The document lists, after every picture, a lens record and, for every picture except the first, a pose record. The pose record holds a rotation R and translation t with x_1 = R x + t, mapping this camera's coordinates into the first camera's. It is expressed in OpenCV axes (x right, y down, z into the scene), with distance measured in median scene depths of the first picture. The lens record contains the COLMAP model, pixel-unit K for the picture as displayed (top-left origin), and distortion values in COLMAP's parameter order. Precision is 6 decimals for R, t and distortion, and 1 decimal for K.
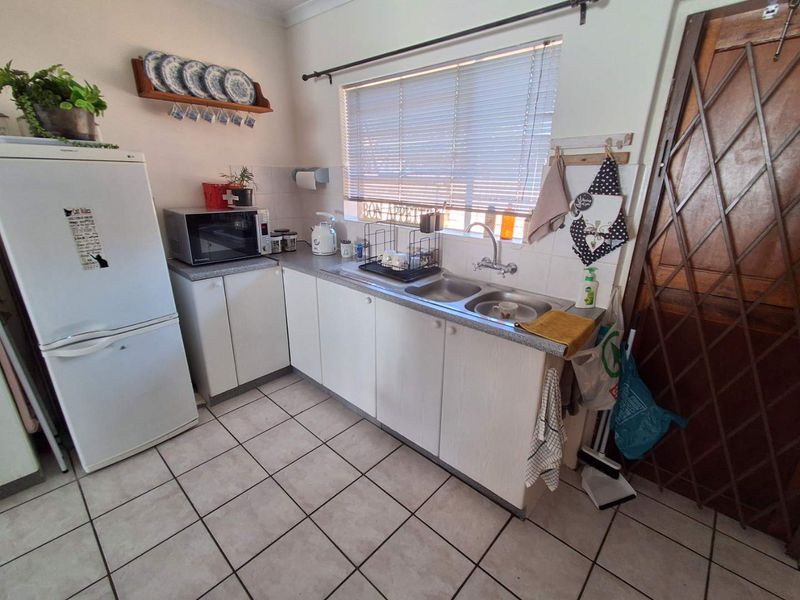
lens RADIAL K [[364.1, 0, 398.1], [0, 364.1, 298.5], [0, 0, 1]] dist [-0.000342, 0.007065]
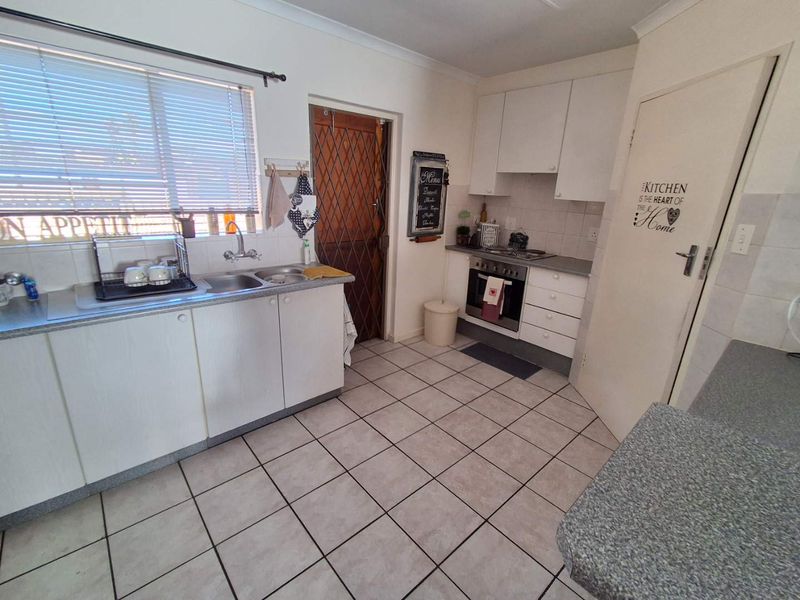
lens RADIAL K [[364.1, 0, 398.1], [0, 364.1, 298.5], [0, 0, 1]] dist [-0.000342, 0.007065]
pose [[0.101447, -0.304792, 0.947001, -0.790178], [0.287138, 0.920370, 0.265462, -0.113584], [-0.952502, 0.244990, 0.180886, 0.269511]]
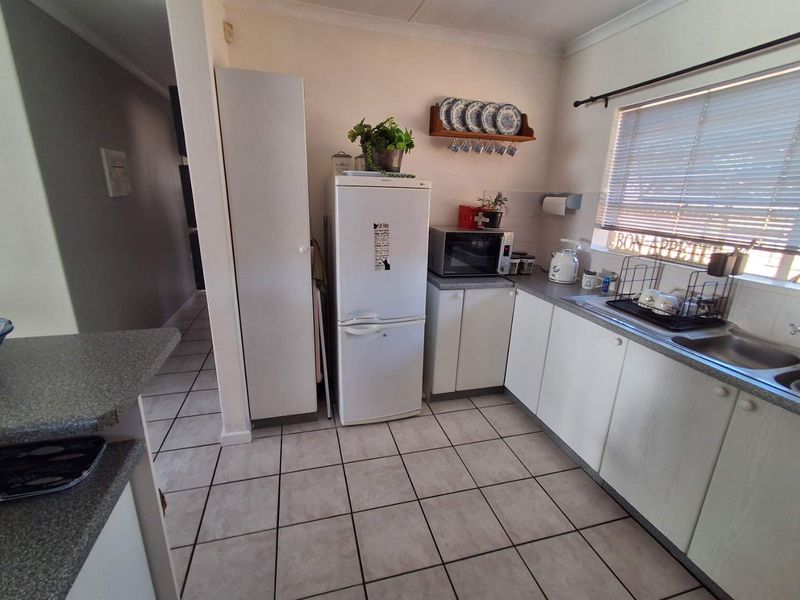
lens RADIAL K [[364.1, 0, 398.1], [0, 364.1, 298.5], [0, 0, 1]] dist [-0.000342, 0.007065]
pose [[0.848084, 0.162136, -0.504445, -0.093744], [-0.189155, 0.981944, -0.002399, 0.005455], [0.494948, 0.097453, 0.863441, -0.047369]]
